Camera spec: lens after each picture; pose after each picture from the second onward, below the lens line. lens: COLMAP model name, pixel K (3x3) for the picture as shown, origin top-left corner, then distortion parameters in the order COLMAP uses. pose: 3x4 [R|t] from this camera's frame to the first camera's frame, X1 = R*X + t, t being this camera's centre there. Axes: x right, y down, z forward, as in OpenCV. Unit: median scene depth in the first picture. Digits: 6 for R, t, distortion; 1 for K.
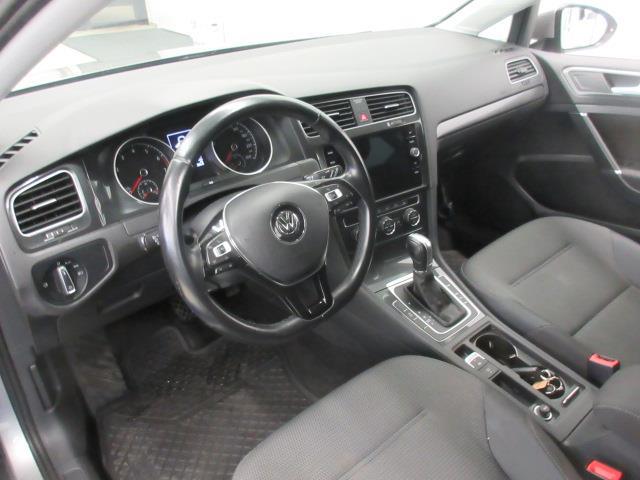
lens RADIAL K [[515.6, 0, 320.0], [0, 515.6, 240.0], [0, 0, 1]] dist [0.031548, -0.002382]
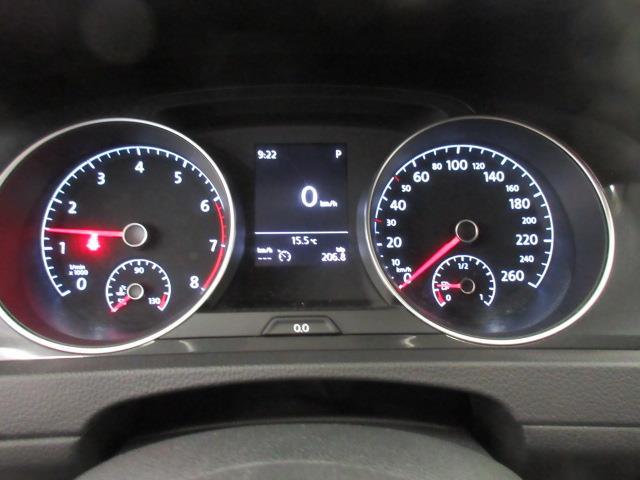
lens RADIAL K [[515.6, 0, 320.0], [0, 515.6, 240.0], [0, 0, 1]] dist [0.031548, -0.002382]
pose [[0.790019, 0.207205, -0.577006, -0.058796], [-0.325240, 0.939450, -0.107949, -0.108517], [0.519700, 0.272947, 0.809575, 0.673102]]
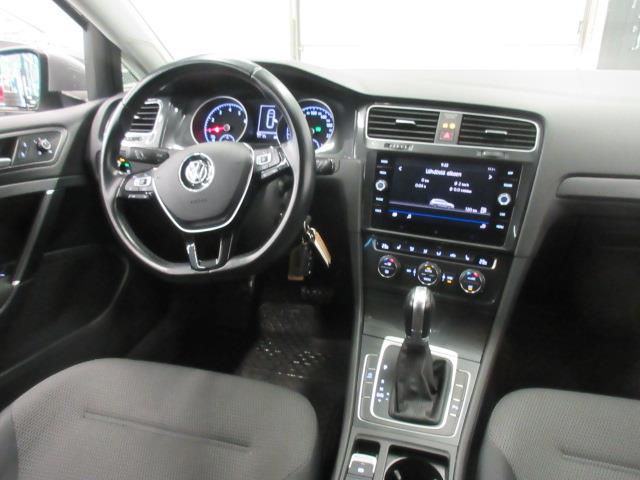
lens RADIAL K [[515.6, 0, 320.0], [0, 515.6, 240.0], [0, 0, 1]] dist [0.031548, -0.002382]
pose [[0.556456, 0.329334, -0.762821, 0.652273], [-0.427741, 0.900632, 0.076807, -0.067073], [0.712316, 0.283550, 0.642032, 0.384046]]
